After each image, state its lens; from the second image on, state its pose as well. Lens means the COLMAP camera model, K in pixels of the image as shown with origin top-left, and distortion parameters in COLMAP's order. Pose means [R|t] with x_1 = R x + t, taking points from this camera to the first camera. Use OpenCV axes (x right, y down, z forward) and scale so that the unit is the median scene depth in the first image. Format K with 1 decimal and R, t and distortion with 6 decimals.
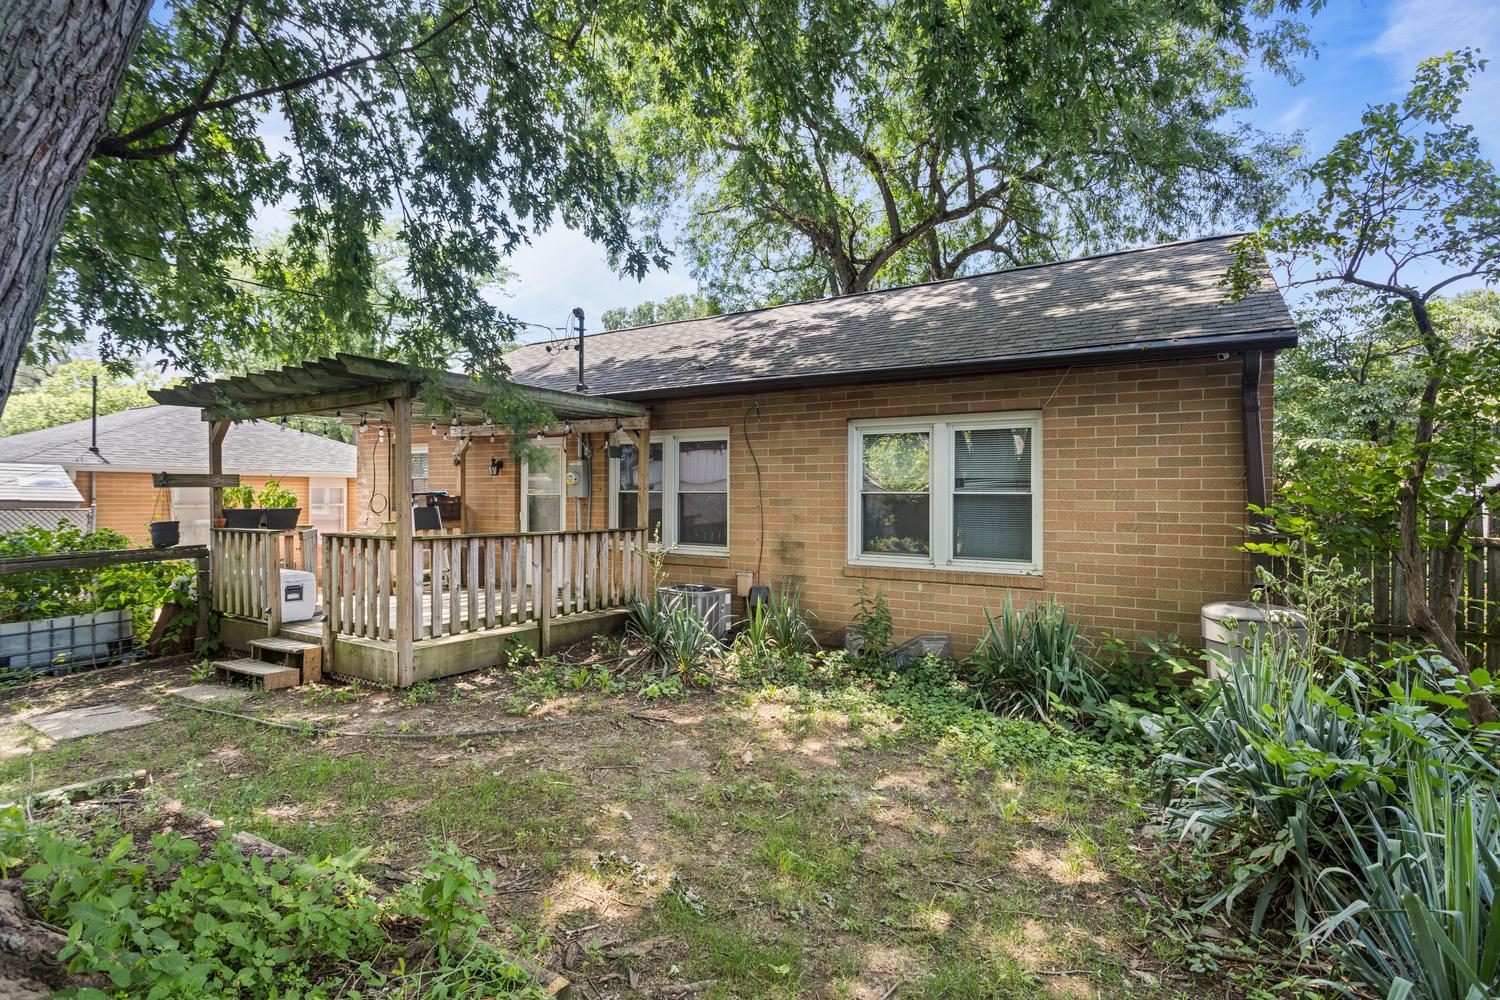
lens RADIAL K [[737.7, 0, 764.6], [0, 737.7, 498.2], [0, 0, 1]] dist [-0.003714, -0.000828]
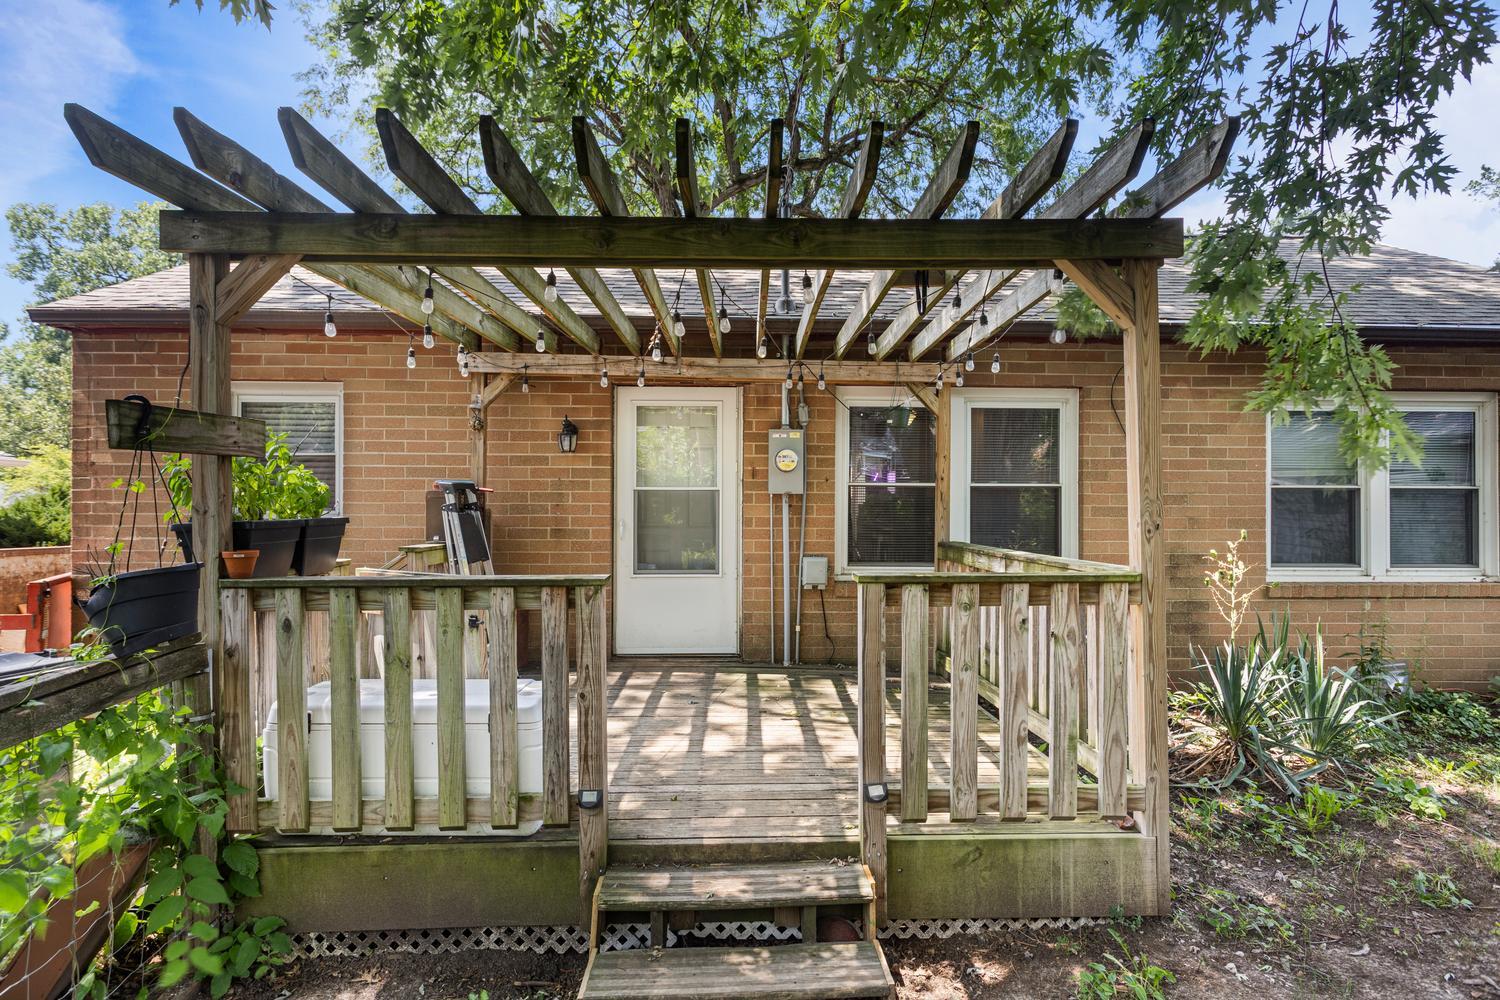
lens RADIAL K [[879.1, 0, 764.5], [0, 879.1, 494.6], [0, 0, 1]] dist [-0.002821, -0.000244]
pose [[0.840242, -0.004957, 0.542189, -0.845872], [0.001703, 0.999977, 0.006504, -0.006046], [-0.542209, -0.004542, 0.840232, 0.549332]]
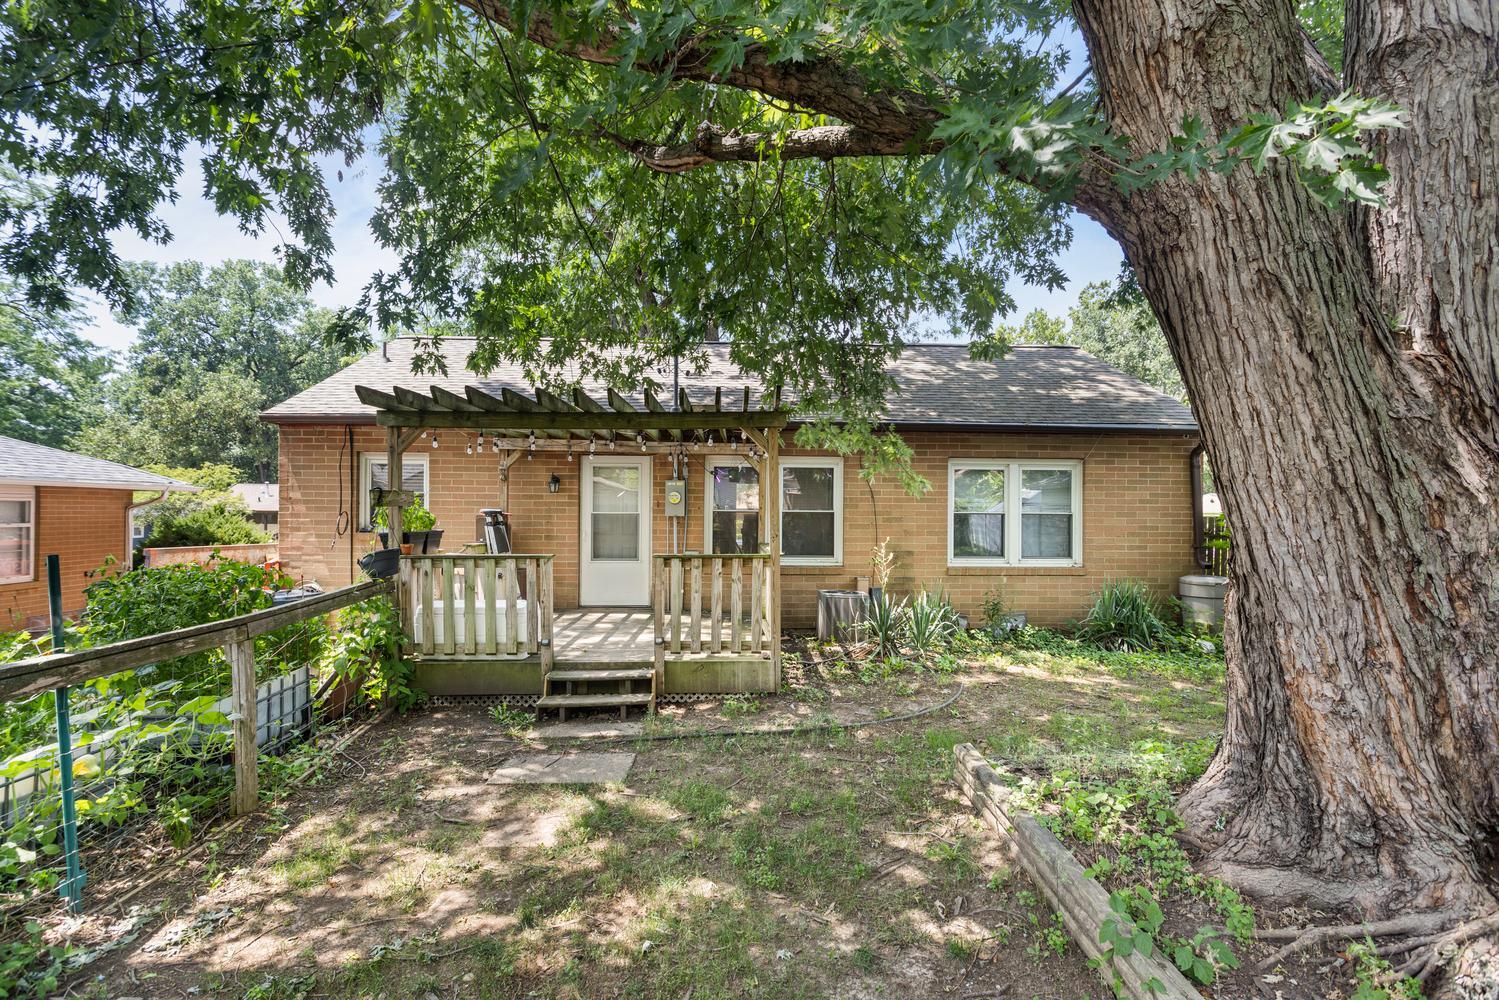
lens RADIAL K [[737.2, 0, 745.2], [0, 737.2, 507.9], [0, 0, 1]] dist [-0.003714, -0.000828]
pose [[0.842511, -0.003621, 0.538667, -0.962798], [-0.001157, 0.999963, 0.008532, -0.028030], [-0.538678, -0.007811, 0.842475, 0.074829]]
